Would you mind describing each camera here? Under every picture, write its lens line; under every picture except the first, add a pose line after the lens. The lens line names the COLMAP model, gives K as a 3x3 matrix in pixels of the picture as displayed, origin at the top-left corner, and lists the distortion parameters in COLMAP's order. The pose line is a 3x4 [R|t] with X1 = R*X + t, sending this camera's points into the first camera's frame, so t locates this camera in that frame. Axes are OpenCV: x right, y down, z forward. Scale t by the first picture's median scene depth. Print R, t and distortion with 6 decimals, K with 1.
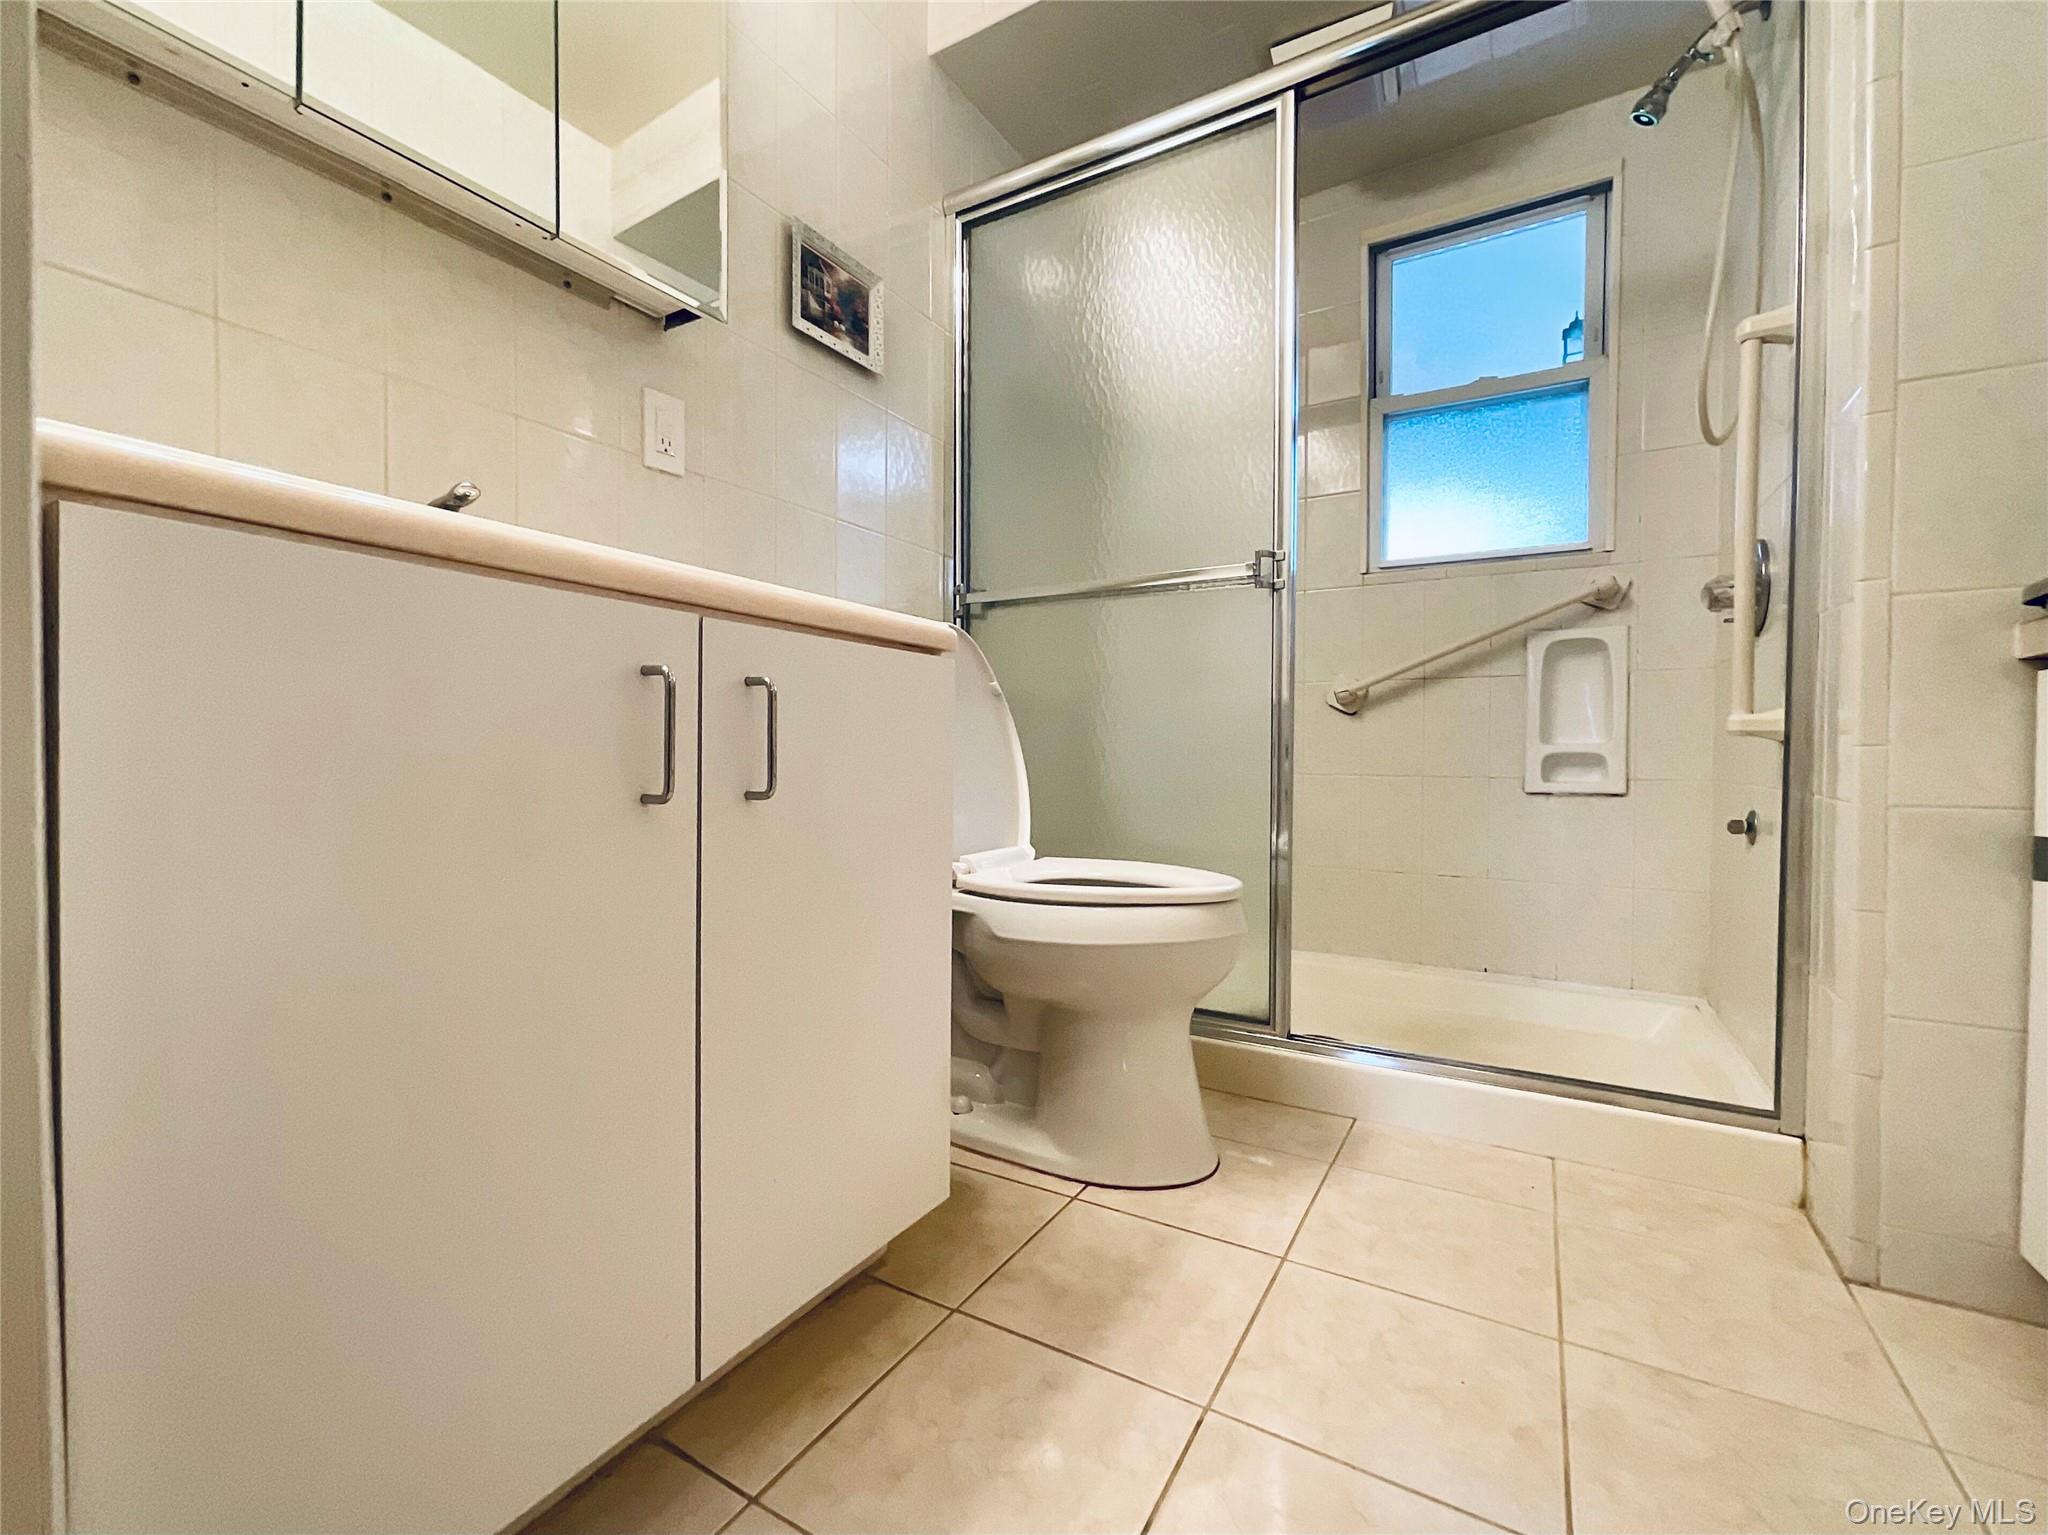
lens RADIAL K [[871.5, 0, 1033.4], [0, 871.5, 762.4], [0, 0, 1]] dist [0.001230, 0.001193]
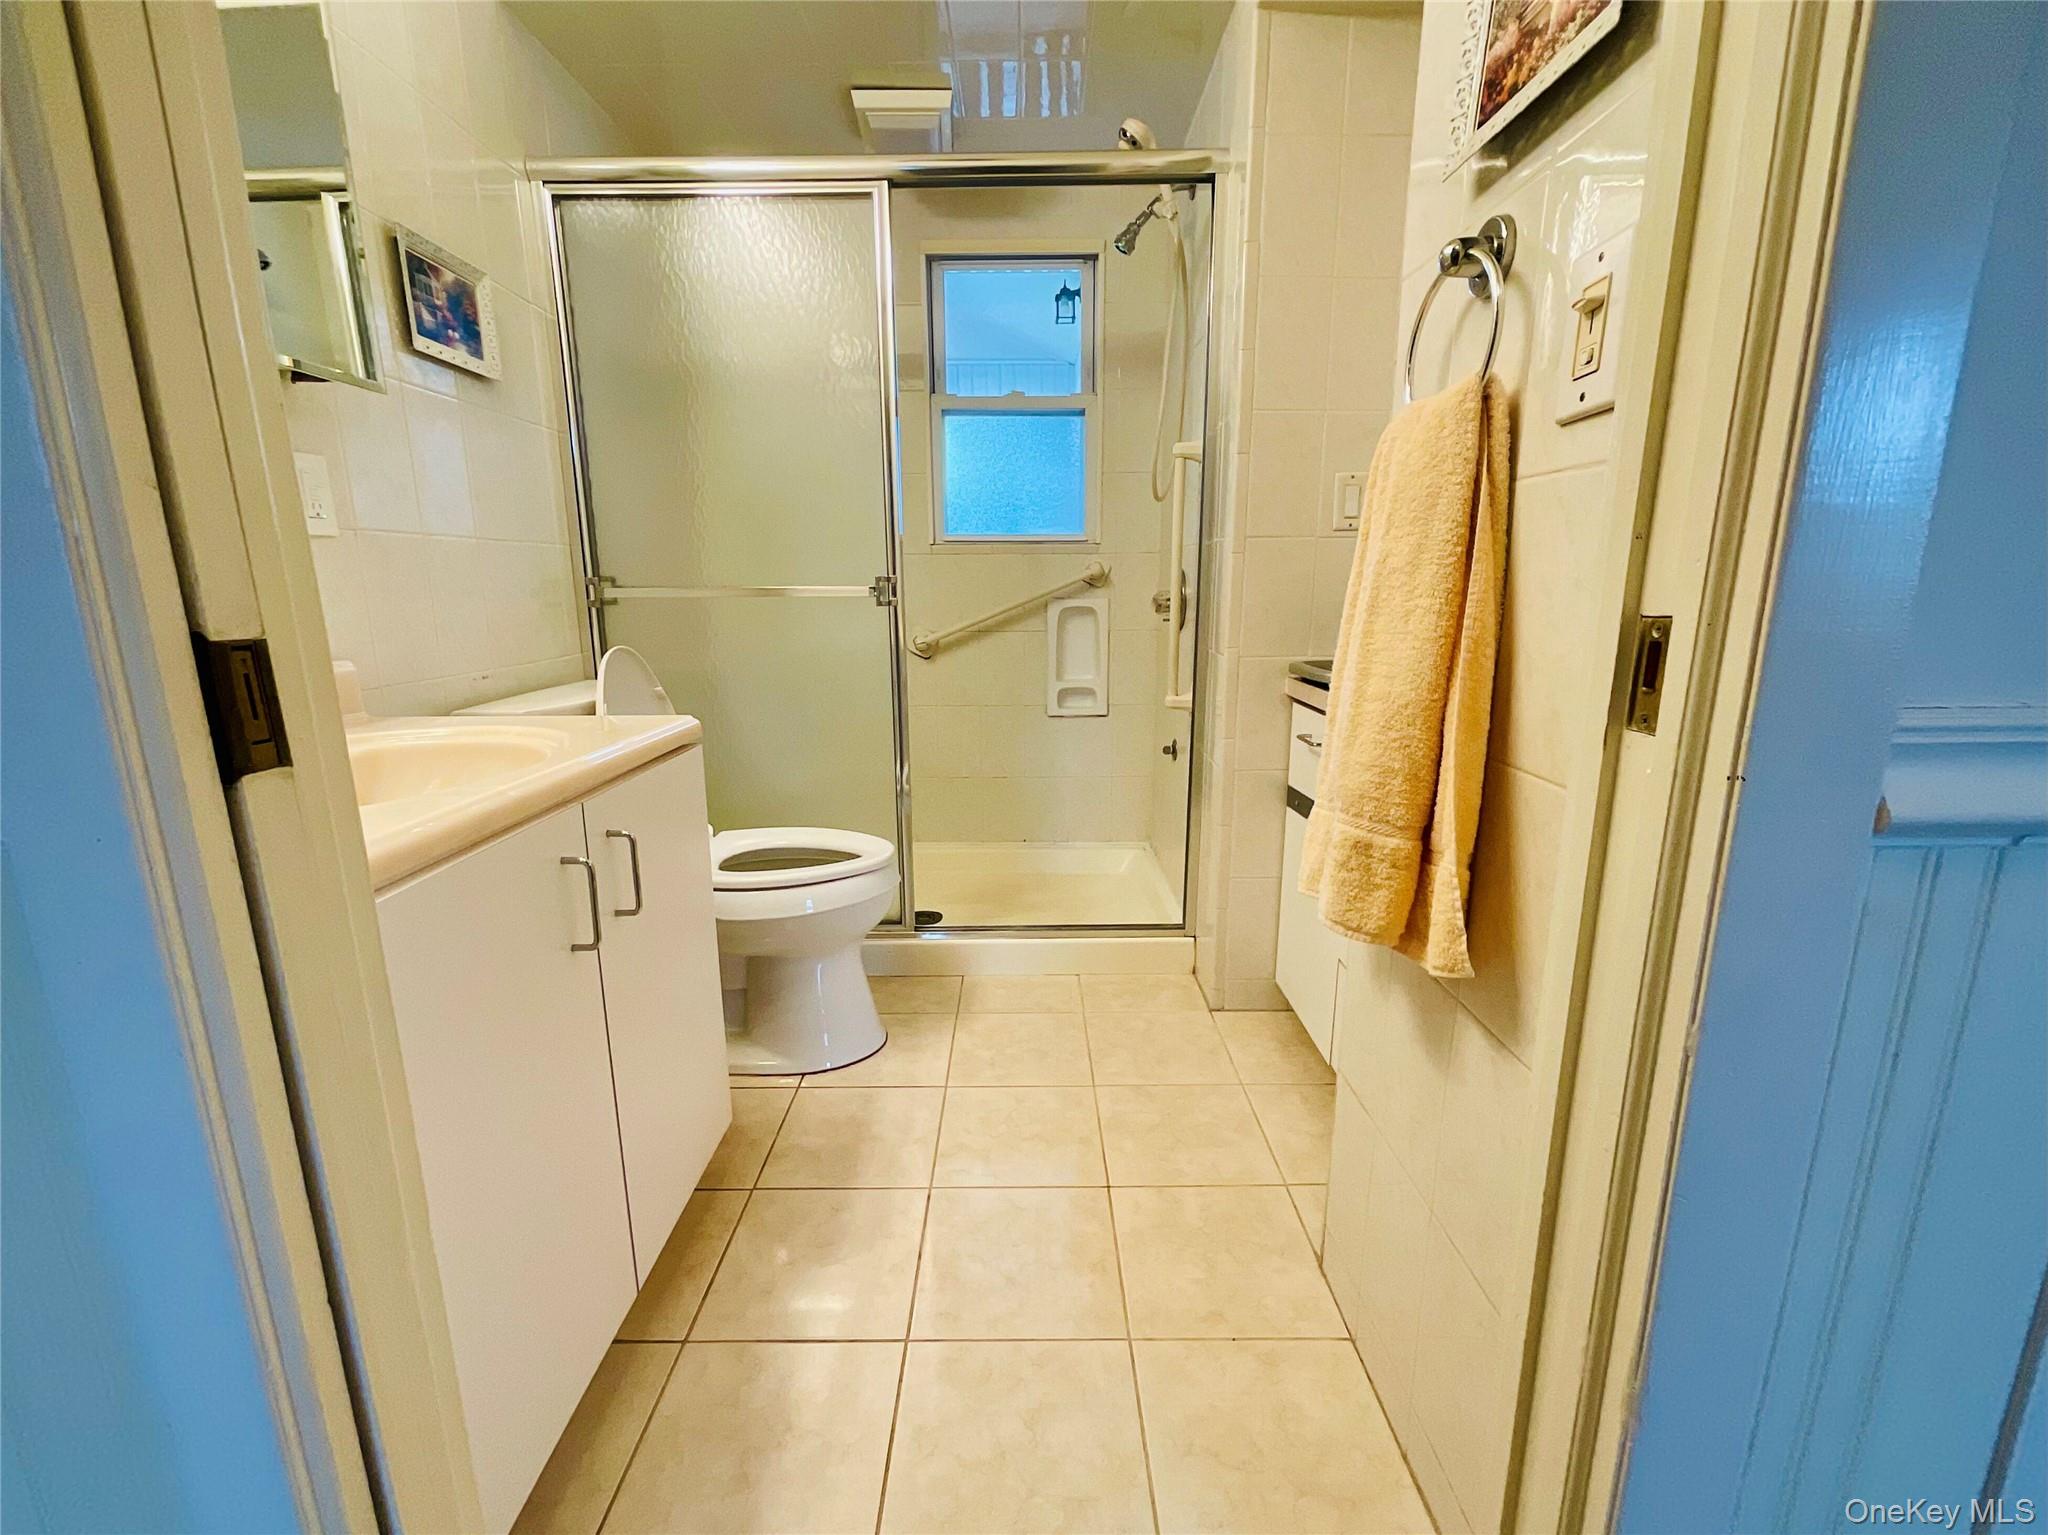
lens RADIAL K [[831.2, 0, 1027.2], [0, 831.2, 762.7], [0, 0, 1]] dist [-0.002901, 0.000681]
pose [[0.864680, -0.108993, 0.490357, -0.178627], [0.016009, 0.981660, 0.189968, -0.201662], [-0.502069, -0.156411, 0.850566, -0.186060]]
